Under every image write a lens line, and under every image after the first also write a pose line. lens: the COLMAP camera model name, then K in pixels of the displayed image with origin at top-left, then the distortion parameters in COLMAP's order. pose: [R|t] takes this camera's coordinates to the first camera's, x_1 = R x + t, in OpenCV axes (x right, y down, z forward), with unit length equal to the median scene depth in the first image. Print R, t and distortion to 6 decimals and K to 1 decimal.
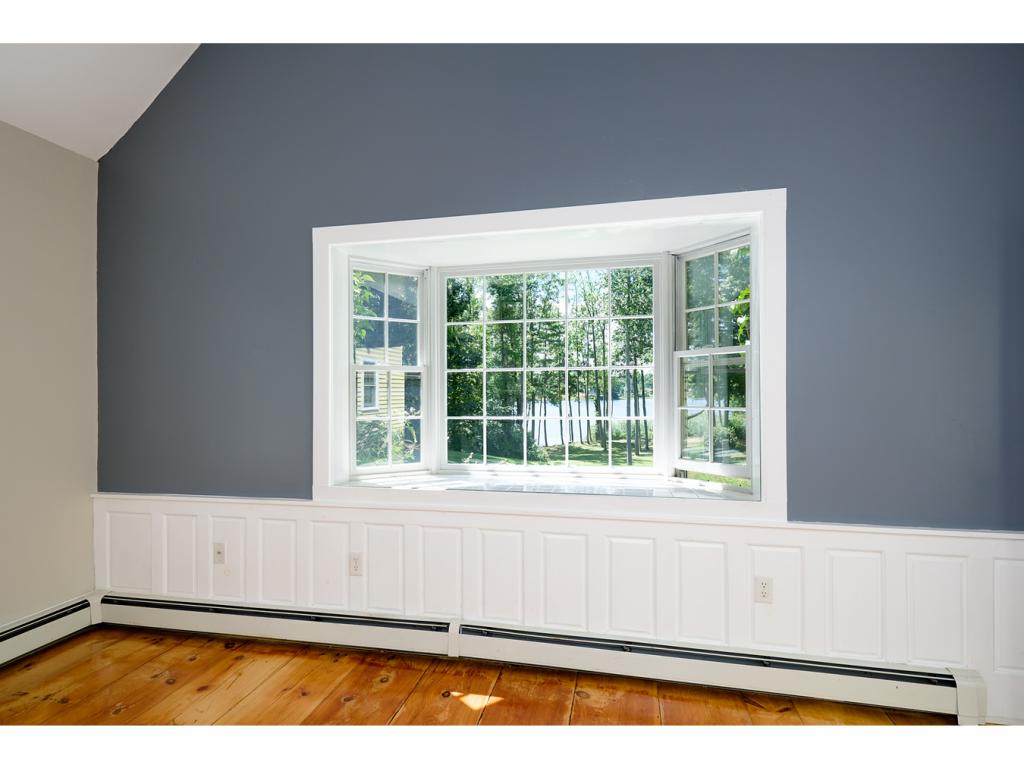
lens RADIAL K [[500.5, 0, 513.0], [0, 500.5, 394.4], [0, 0, 1]] dist [0.002389, -0.000833]
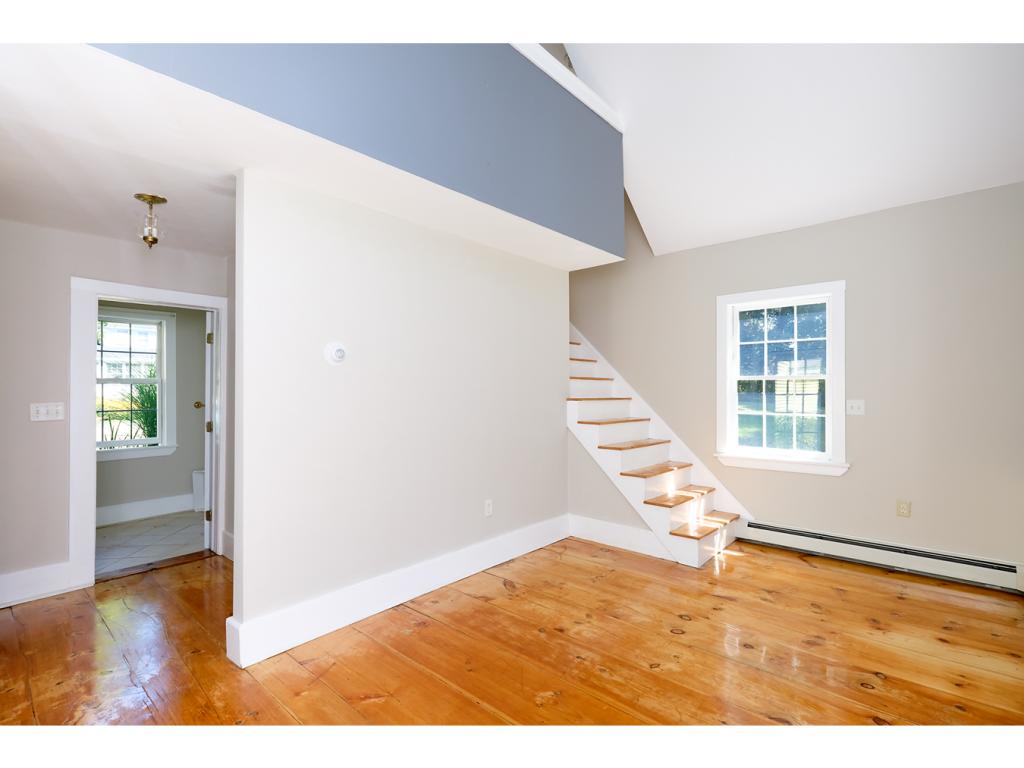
lens RADIAL K [[496.0, 0, 512.0], [0, 496.0, 384.0], [0, 0, 1]] dist [-0.000927, -0.000841]
pose [[-0.468611, 0.009460, -0.883354, 0.816673], [-0.001141, 0.999935, 0.011314, -0.028603], [0.883404, 0.006310, -0.468570, 0.589107]]
